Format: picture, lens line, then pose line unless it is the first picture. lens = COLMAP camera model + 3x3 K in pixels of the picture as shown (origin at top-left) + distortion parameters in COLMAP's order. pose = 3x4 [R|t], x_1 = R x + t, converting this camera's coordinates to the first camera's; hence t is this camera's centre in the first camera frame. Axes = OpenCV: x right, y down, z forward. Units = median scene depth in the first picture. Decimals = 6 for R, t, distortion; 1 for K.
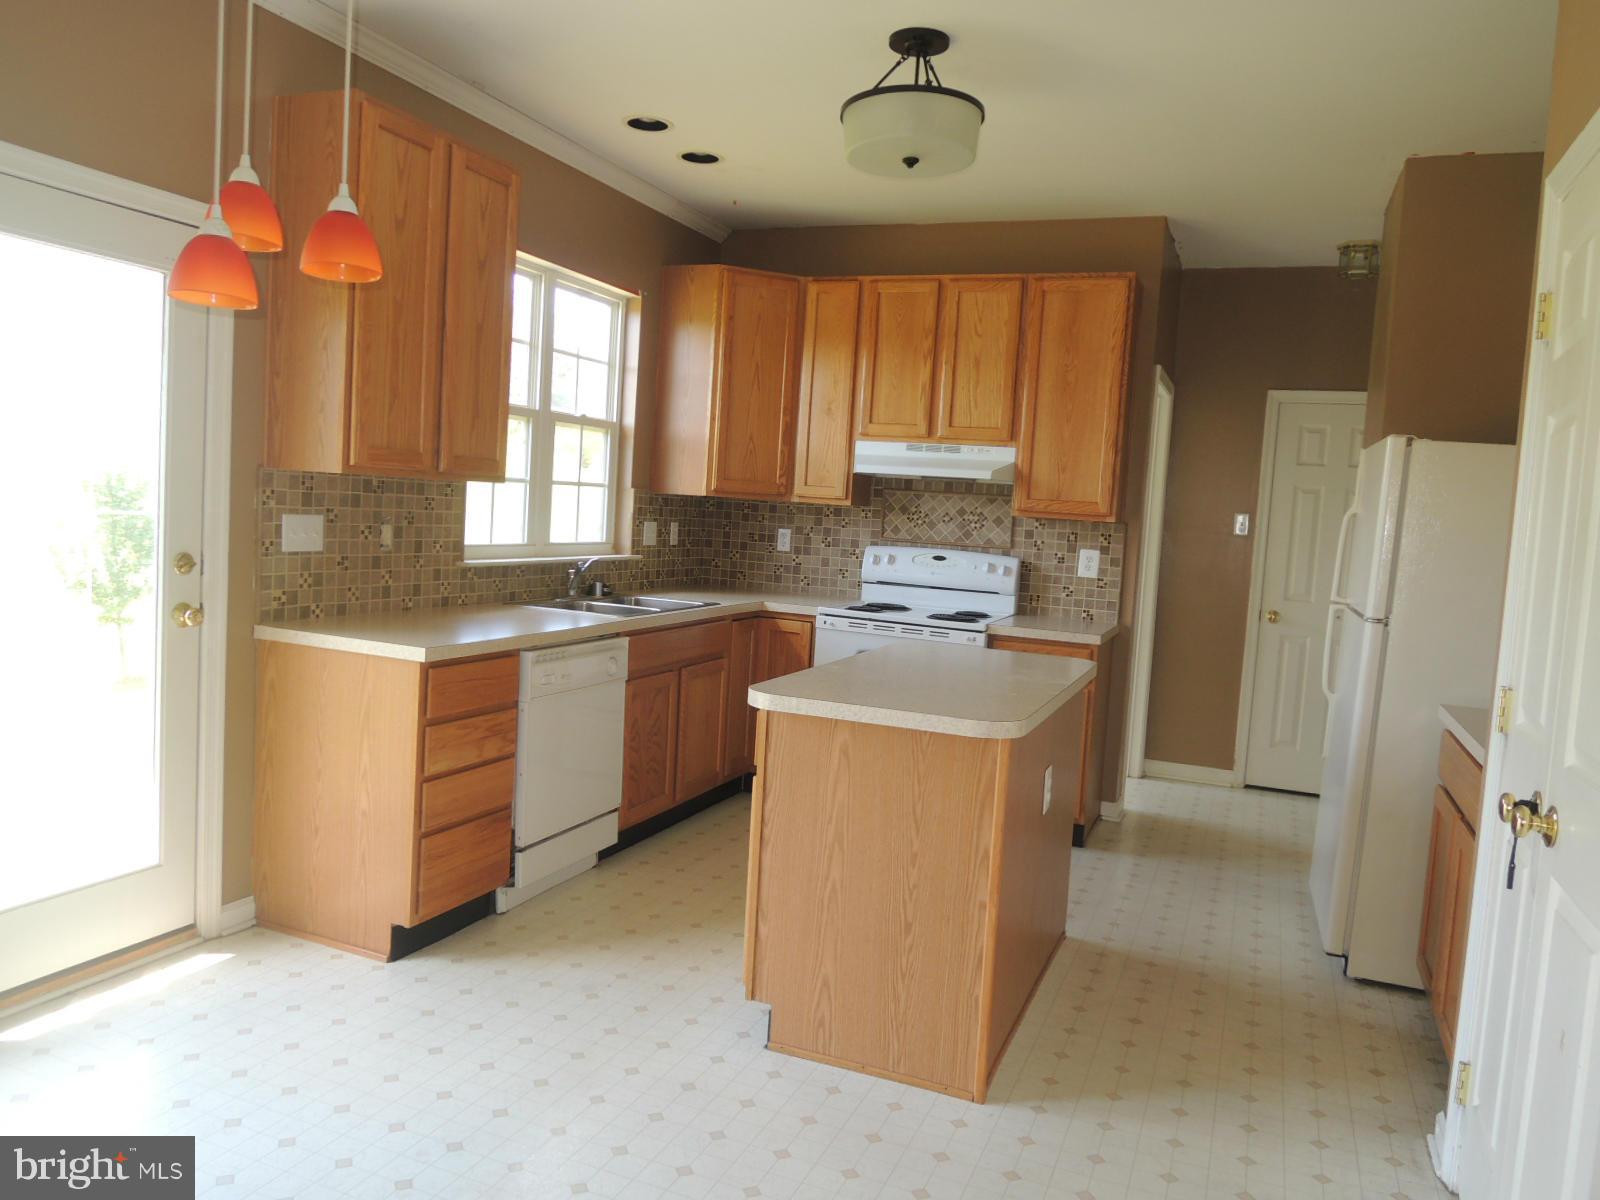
lens RADIAL K [[1146.1, 0, 801.7], [0, 1146.1, 596.7], [0, 0, 1]] dist [-0.017692, -0.004990]
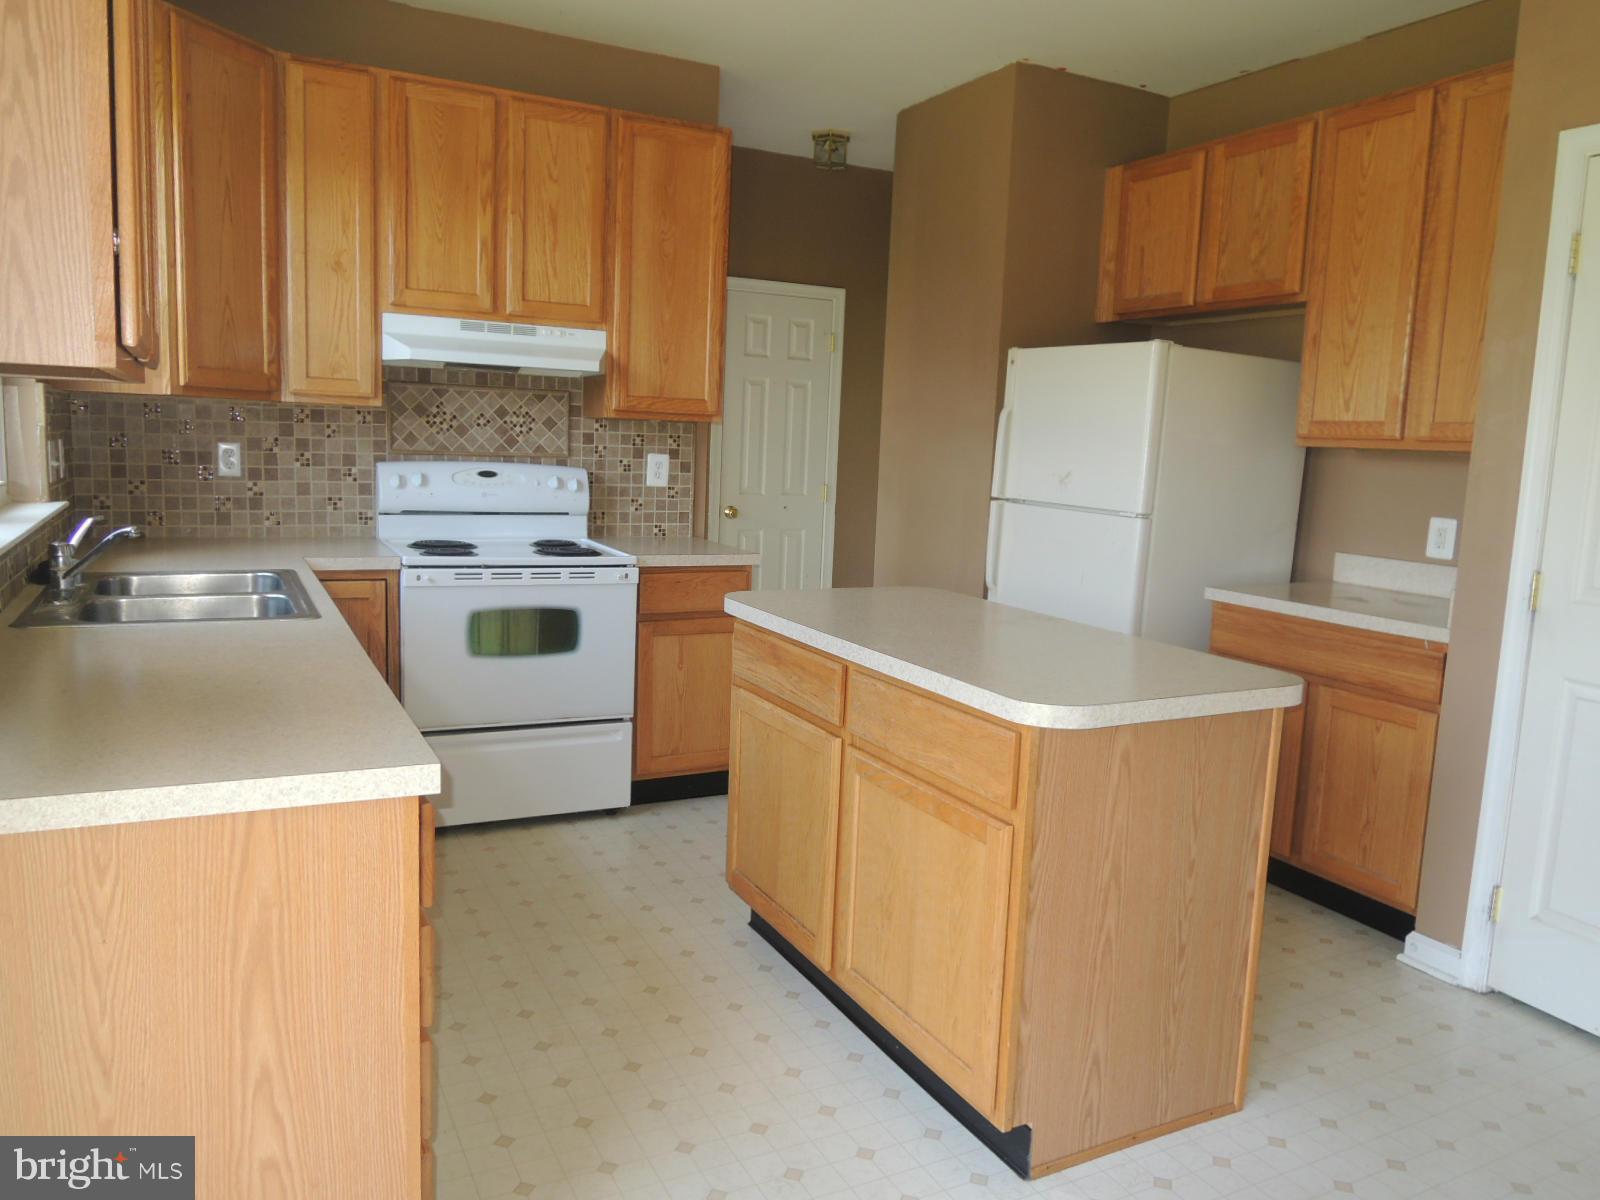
lens RADIAL K [[1146.1, 0, 799.9], [0, 1146.1, 594.1], [0, 0, 1]] dist [-0.017692, -0.004990]
pose [[0.649178, -0.138158, 0.747984, -0.336212], [0.059896, 0.989598, 0.130802, -0.043107], [-0.758274, -0.040113, 0.650700, 0.354329]]
